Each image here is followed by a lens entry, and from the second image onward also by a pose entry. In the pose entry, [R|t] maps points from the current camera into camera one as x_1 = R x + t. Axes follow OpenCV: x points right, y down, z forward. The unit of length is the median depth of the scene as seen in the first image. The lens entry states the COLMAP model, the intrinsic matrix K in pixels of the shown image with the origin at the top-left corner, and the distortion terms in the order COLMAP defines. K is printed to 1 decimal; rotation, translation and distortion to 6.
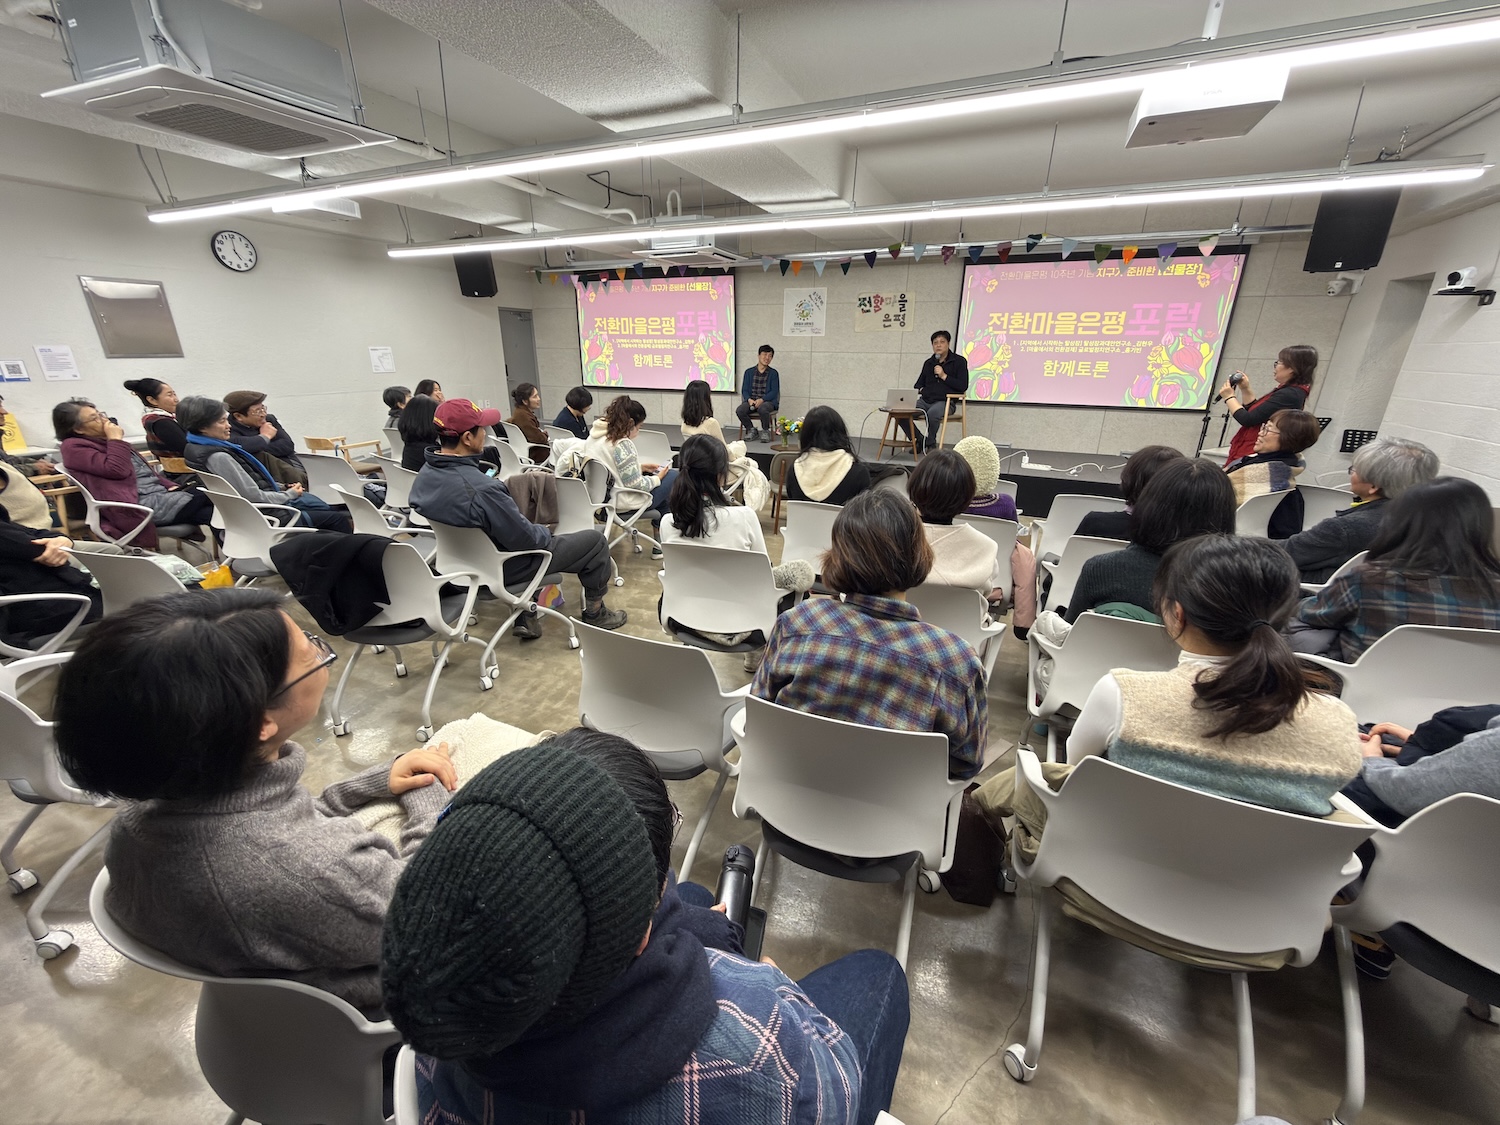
lens RADIAL K [[606.3, 0, 750.0], [0, 606.3, 562.5], [0, 0, 1]] dist [-0.008332, 0.000021]
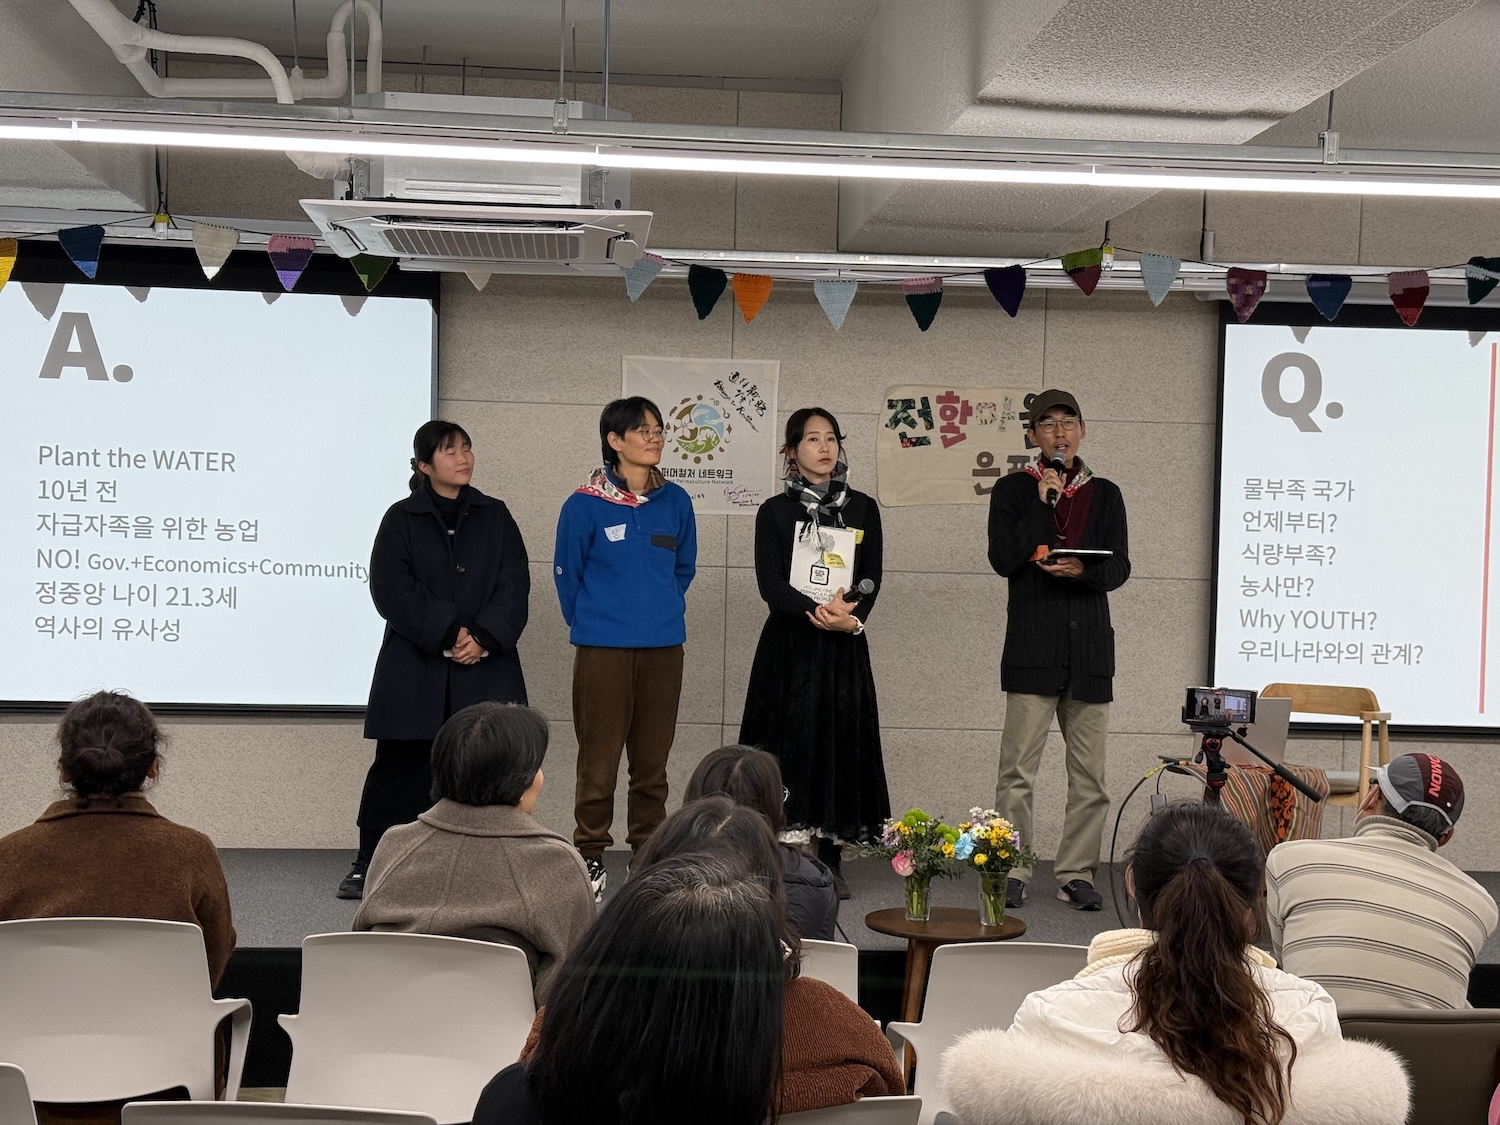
lens RADIAL K [[2063.6, 0, 746.8], [0, 2063.6, 605.7], [0, 0, 1]] dist [0.084309, -0.041100]
pose [[0.881599, -0.001479, 0.471997, -0.419124], [0.138358, 0.956877, -0.255427, -0.095903], [-0.451266, 0.290489, 0.843786, 0.216998]]
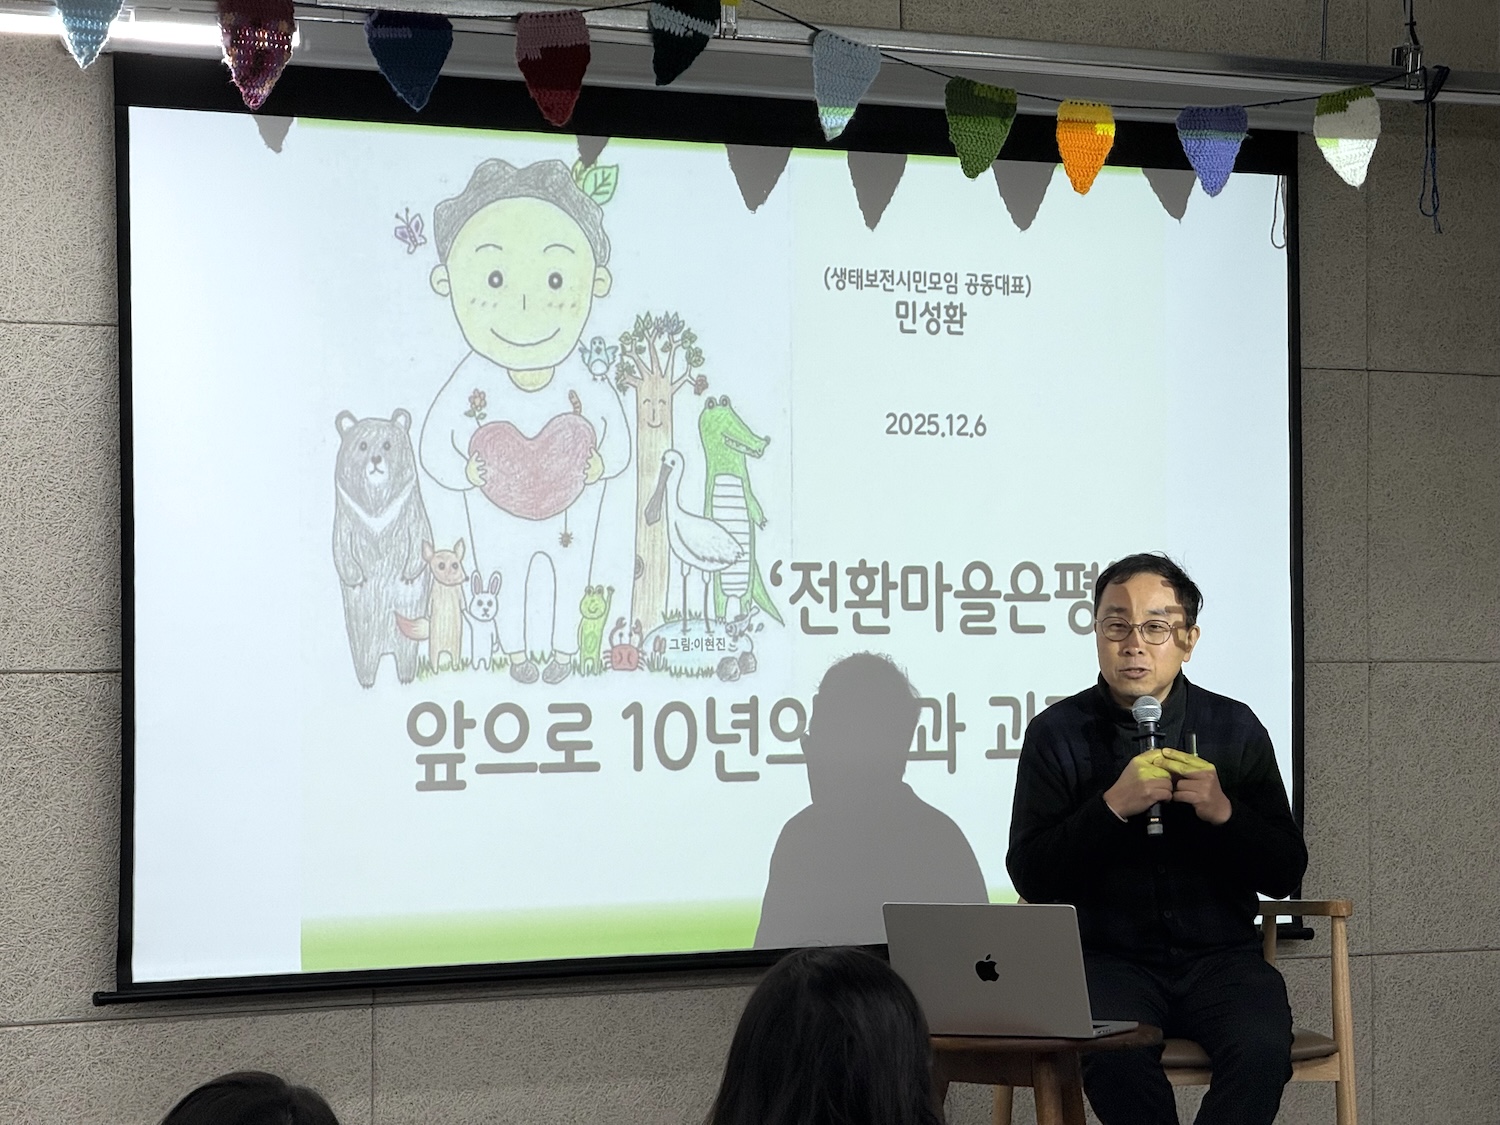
lens RADIAL K [[5338.9, 0, 750.0], [0, 5338.9, 562.5], [0, 0, 1]] dist [0.269520, 0.045977]
pose [[0.485941, -0.003053, 0.873986, -0.747714], [0.298948, 0.940257, -0.162932, -0.128555], [-0.821274, 0.340452, 0.457822, 0.317074]]
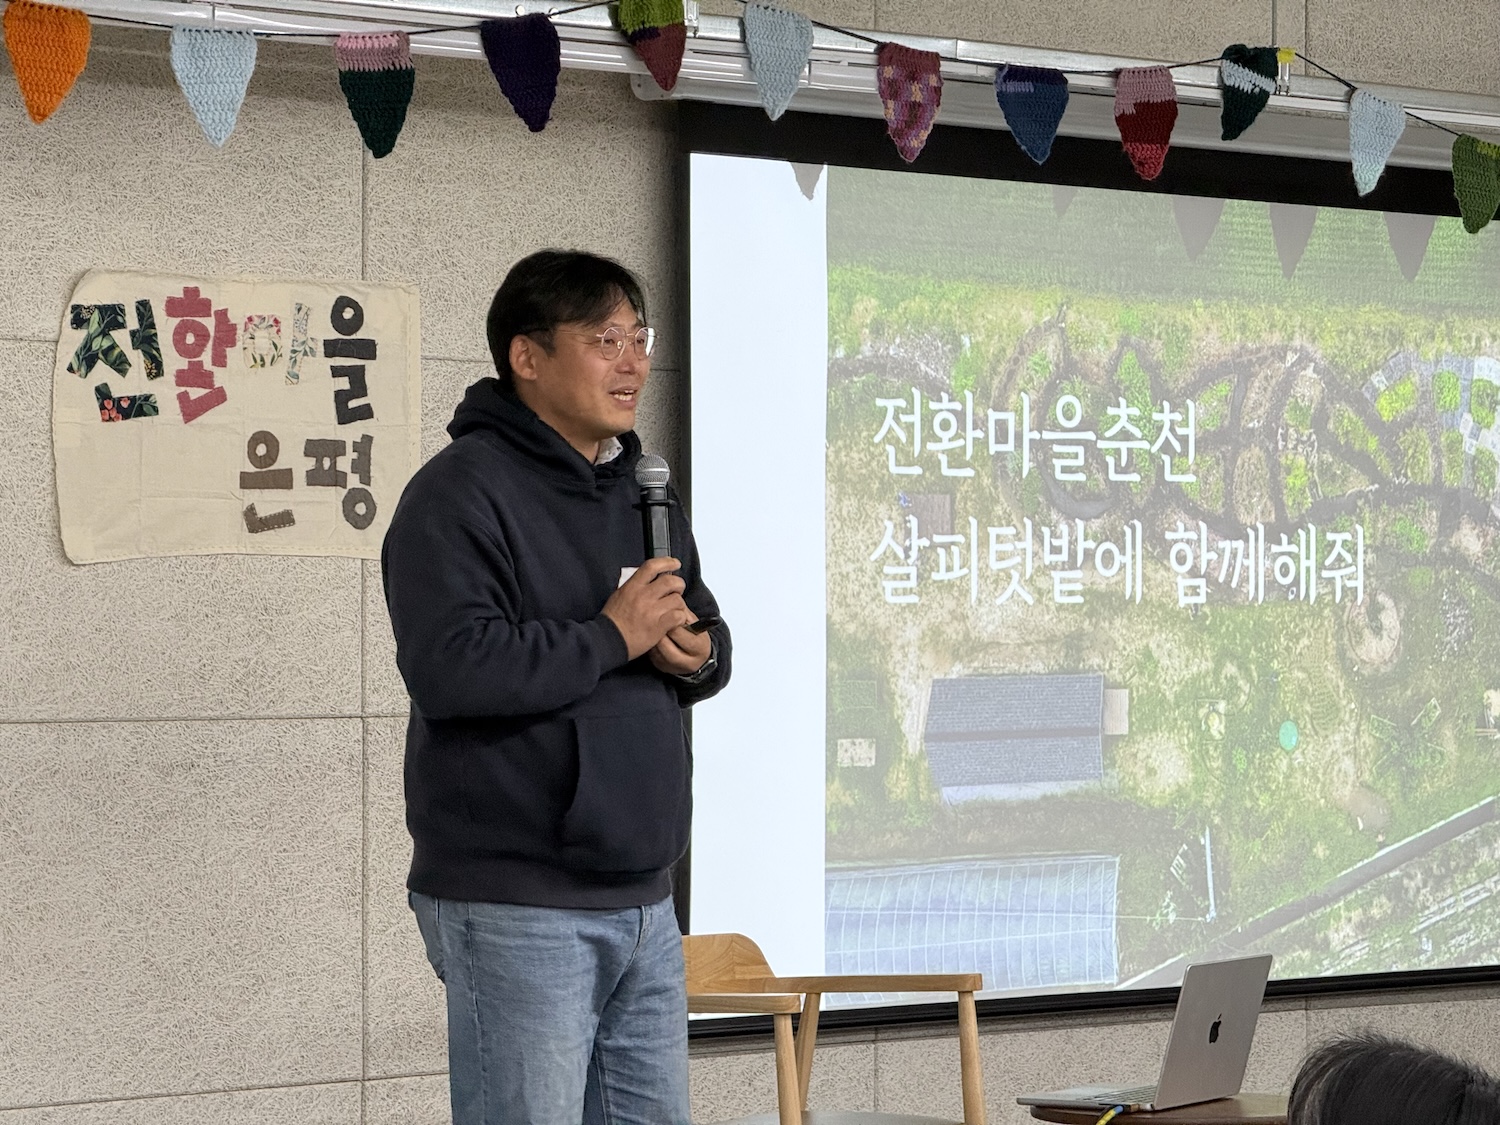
lens RADIAL K [[5338.9, 0, 750.0], [0, 5338.9, 562.5], [0, 0, 1]] dist [0.269520, 0.045977]
pose [[0.356490, 0.002334, 0.934296, -0.911461], [0.313567, 0.941697, -0.121997, -0.235971], [-0.880109, 0.336455, 0.334973, 0.594518]]
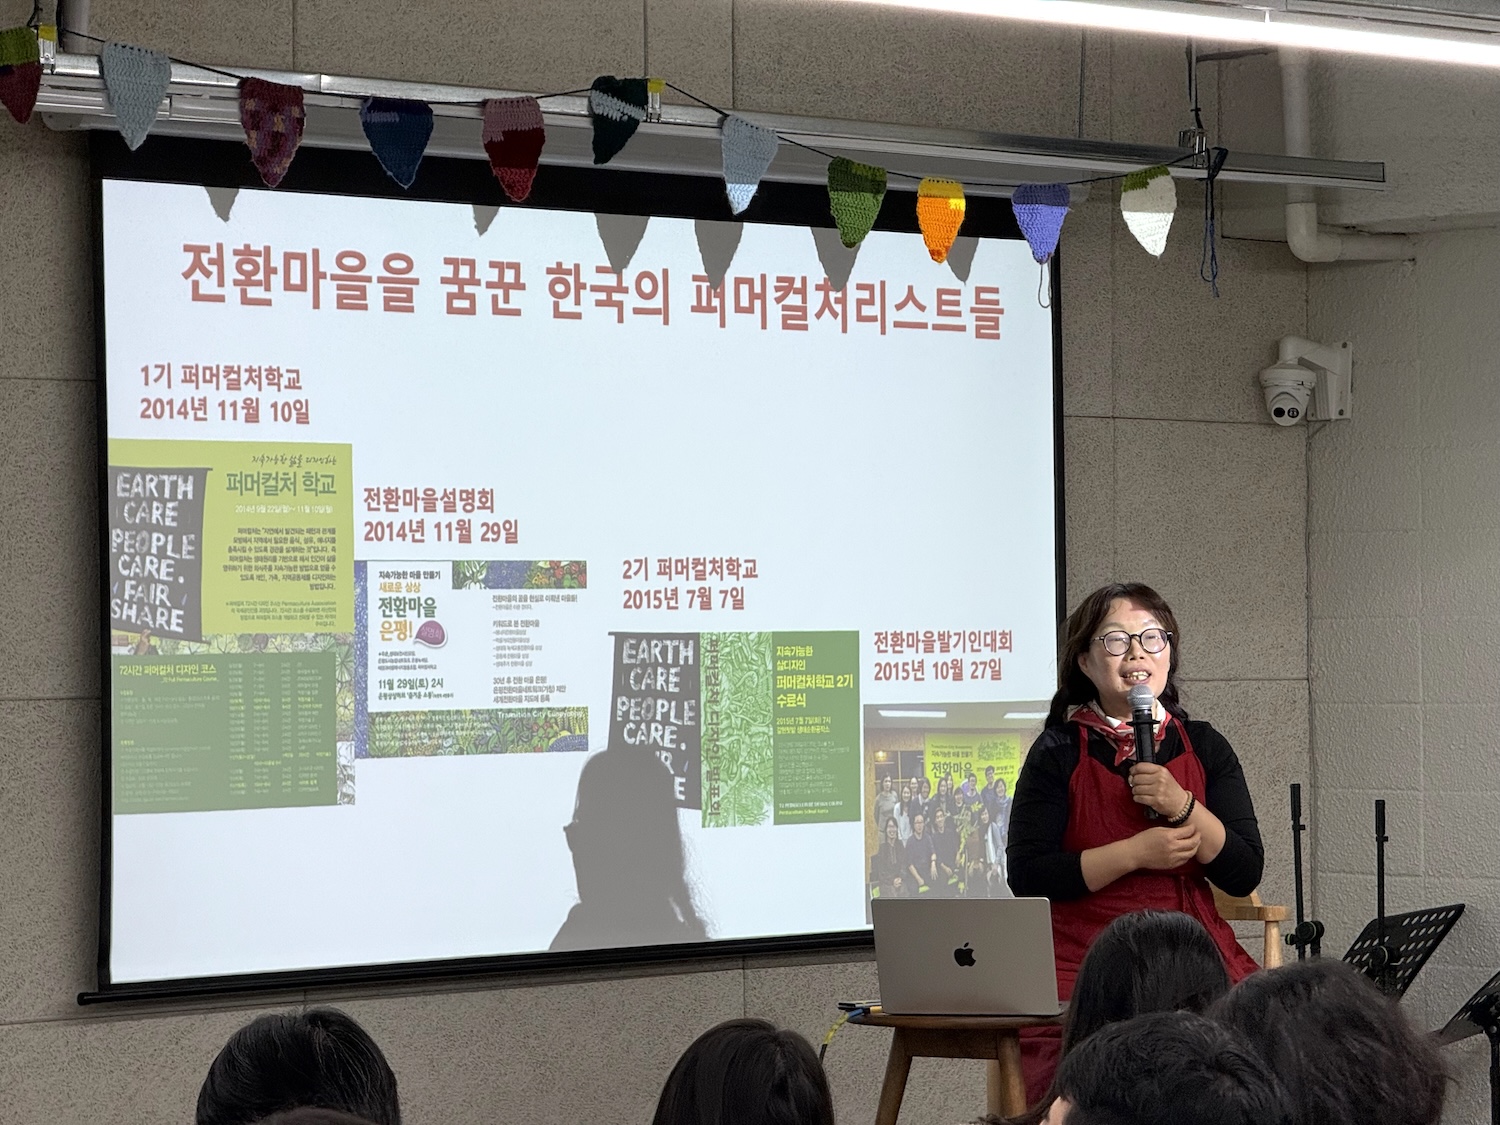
lens RADIAL K [[5328.7, 0, 743.3], [0, 5328.7, 591.4], [0, 0, 1]] dist [0.256199, 0.511286]
pose [[0.347674, -0.006137, 0.937596, -0.962063], [0.325062, 0.938748, -0.114393, -0.172855], [-0.879464, 0.344548, 0.328373, 0.428672]]
